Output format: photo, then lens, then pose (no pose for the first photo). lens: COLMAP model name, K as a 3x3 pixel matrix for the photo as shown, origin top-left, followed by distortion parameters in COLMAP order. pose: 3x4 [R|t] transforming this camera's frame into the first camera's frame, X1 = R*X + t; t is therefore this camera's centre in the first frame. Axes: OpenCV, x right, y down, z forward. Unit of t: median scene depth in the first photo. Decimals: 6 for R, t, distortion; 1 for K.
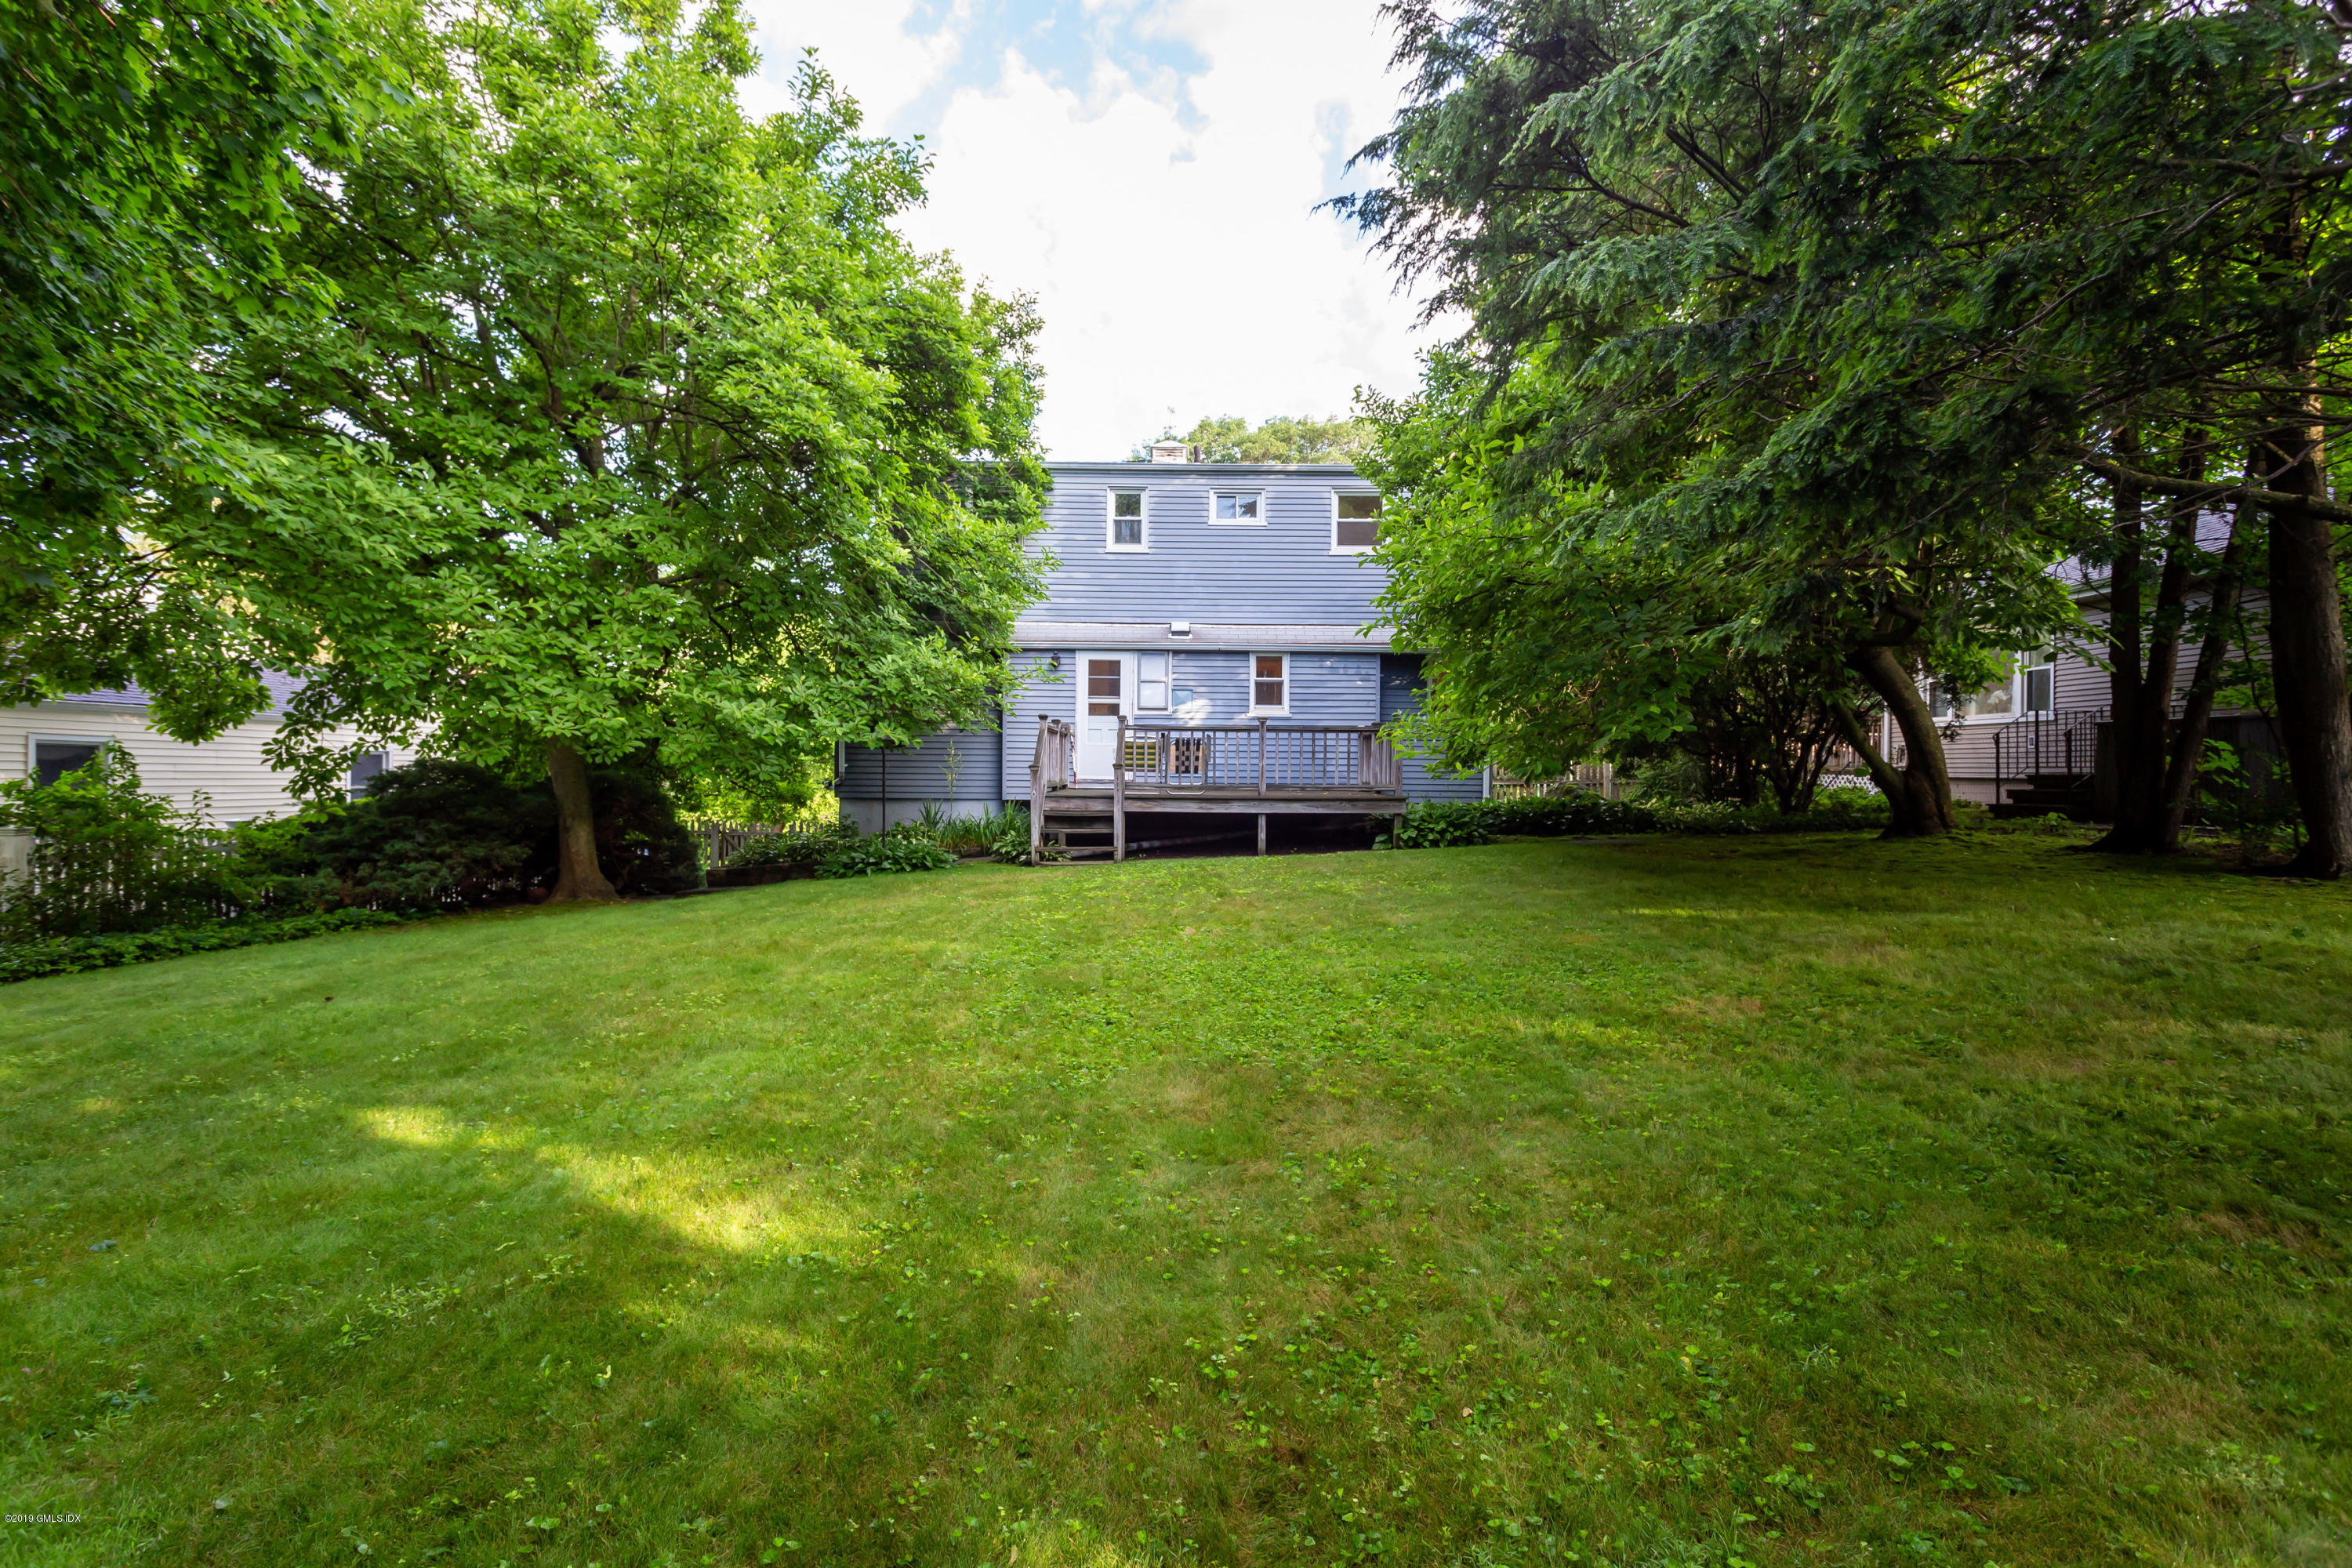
lens RADIAL K [[1102.8, 0, 1171.5], [0, 1102.8, 797.5], [0, 0, 1]] dist [0.003935, -0.000152]
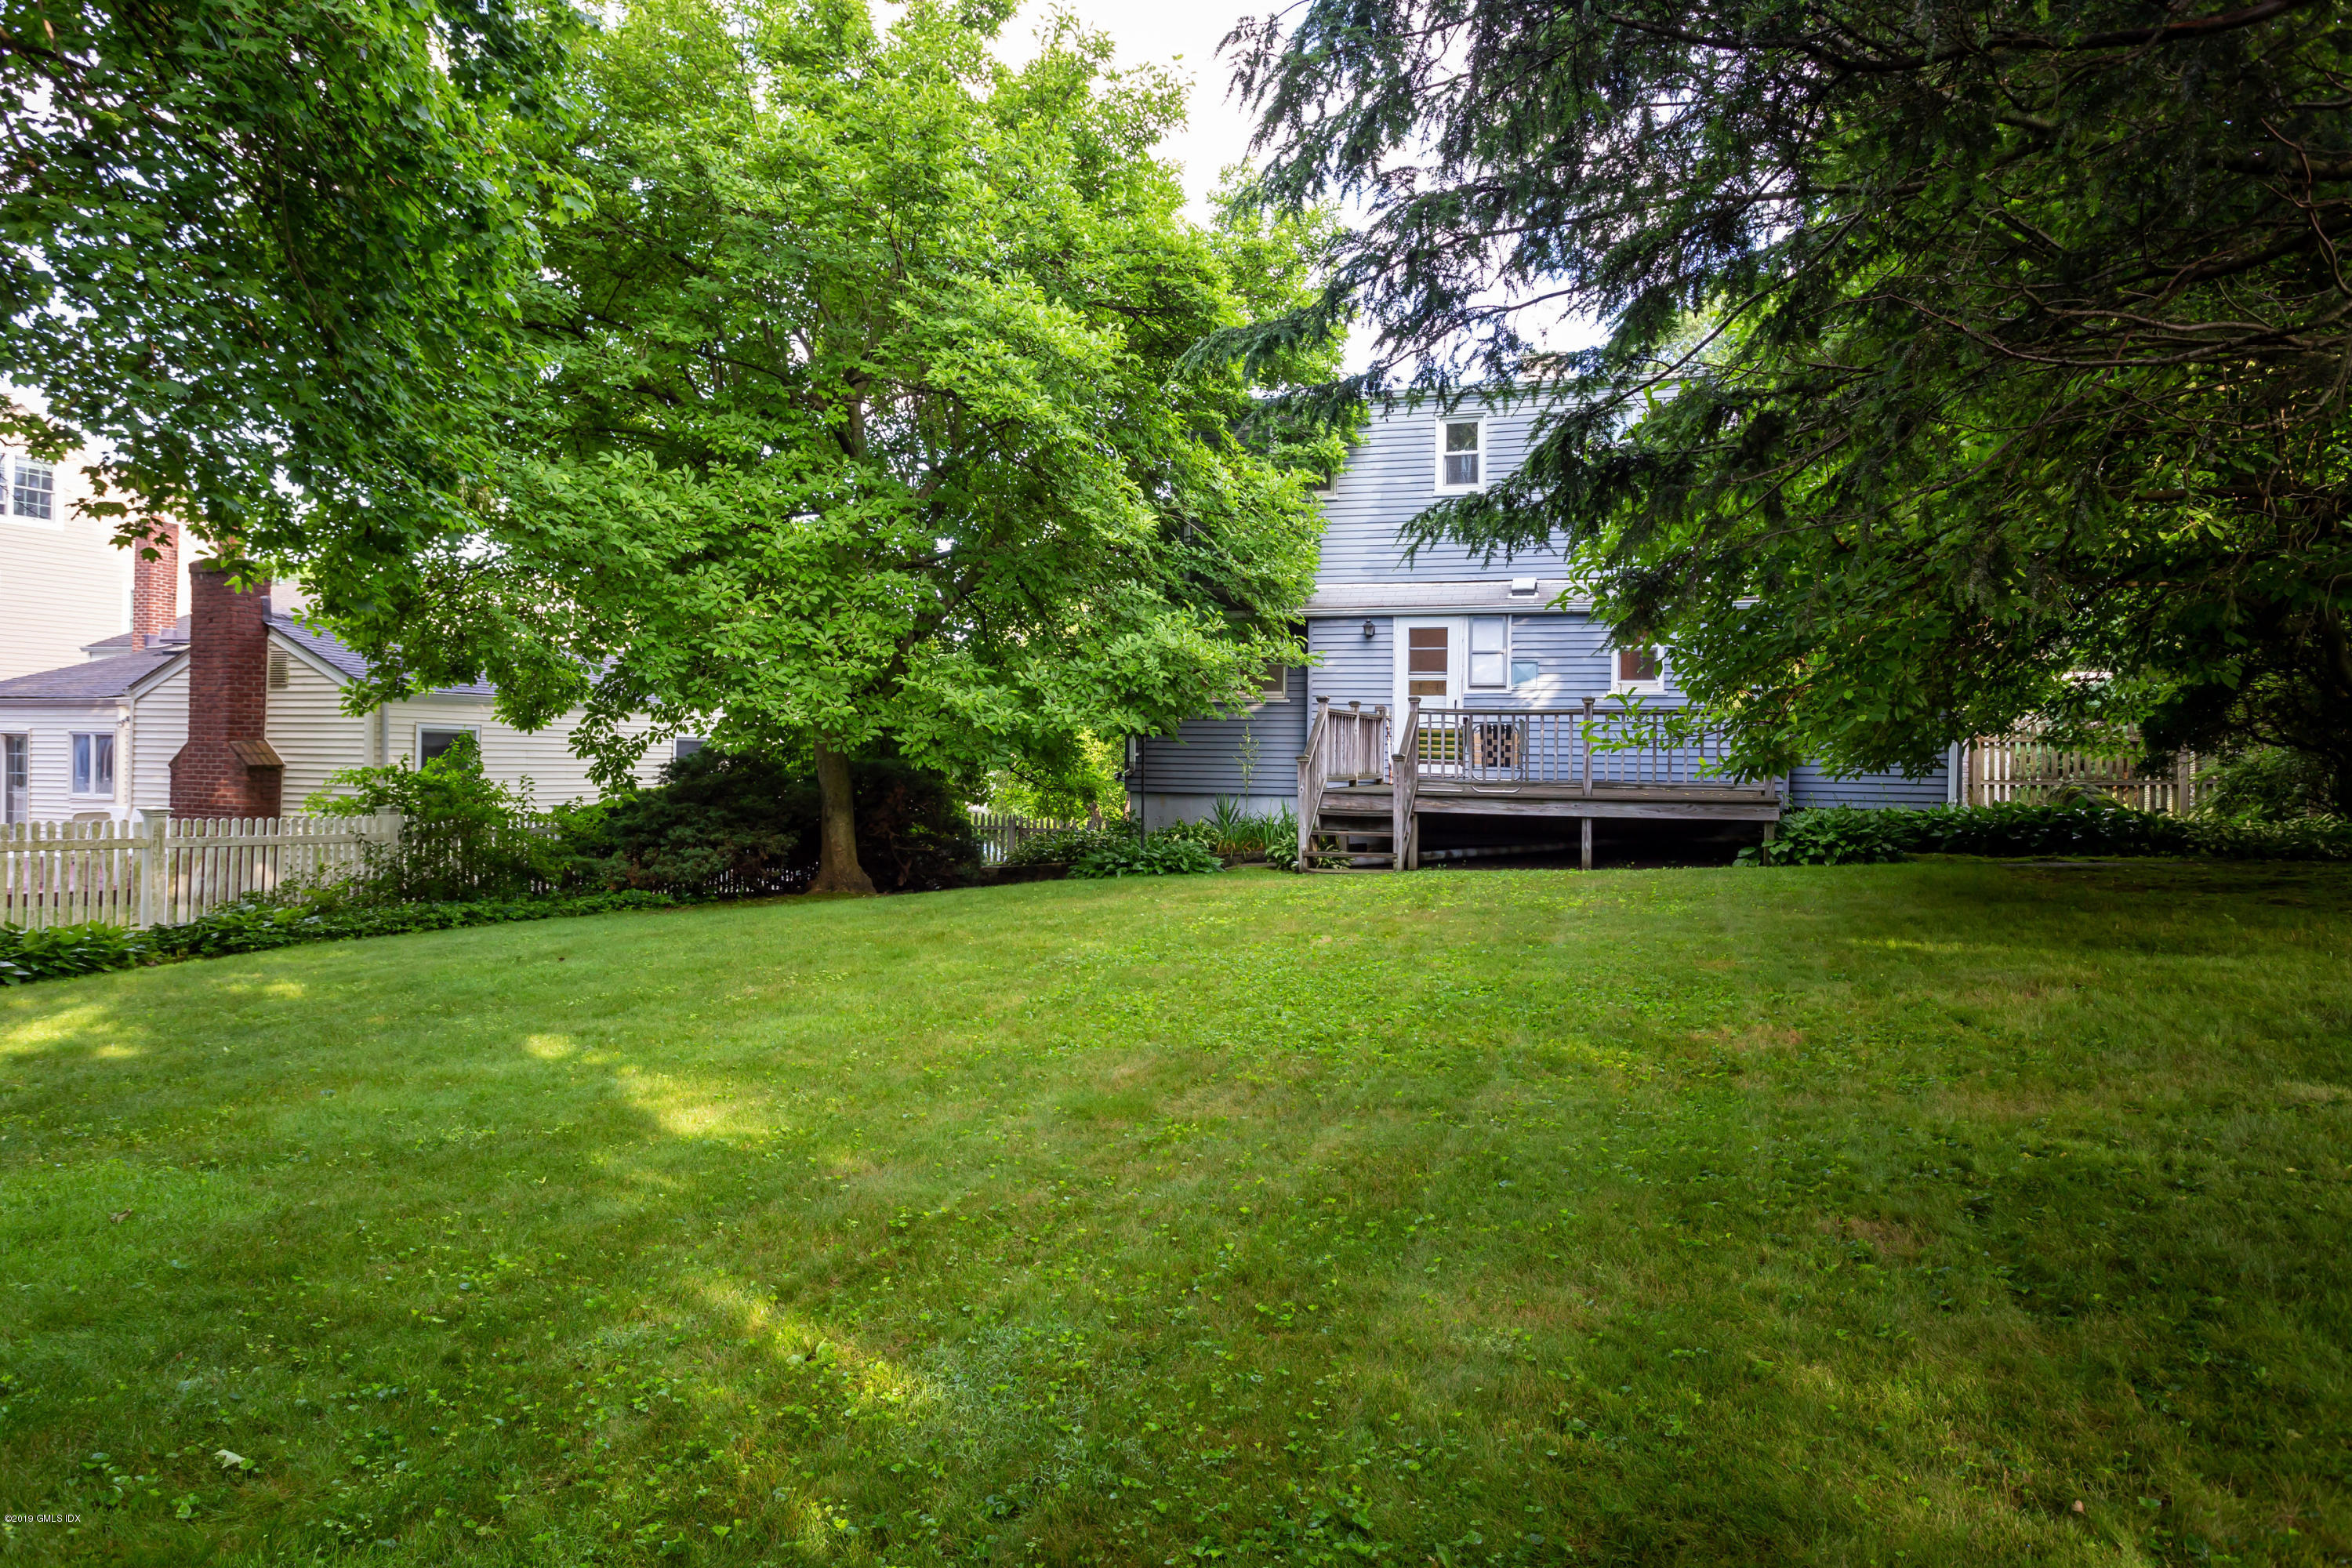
lens RADIAL K [[1396.2, 0, 1138.0], [0, 1396.2, 784.6], [0, 0, 1]] dist [-0.009021, -0.000353]
pose [[0.940690, 0.011498, -0.339073, 0.148154], [-0.013944, 0.999891, -0.004779, 0.000166], [0.338981, 0.009223, 0.940748, -0.080857]]
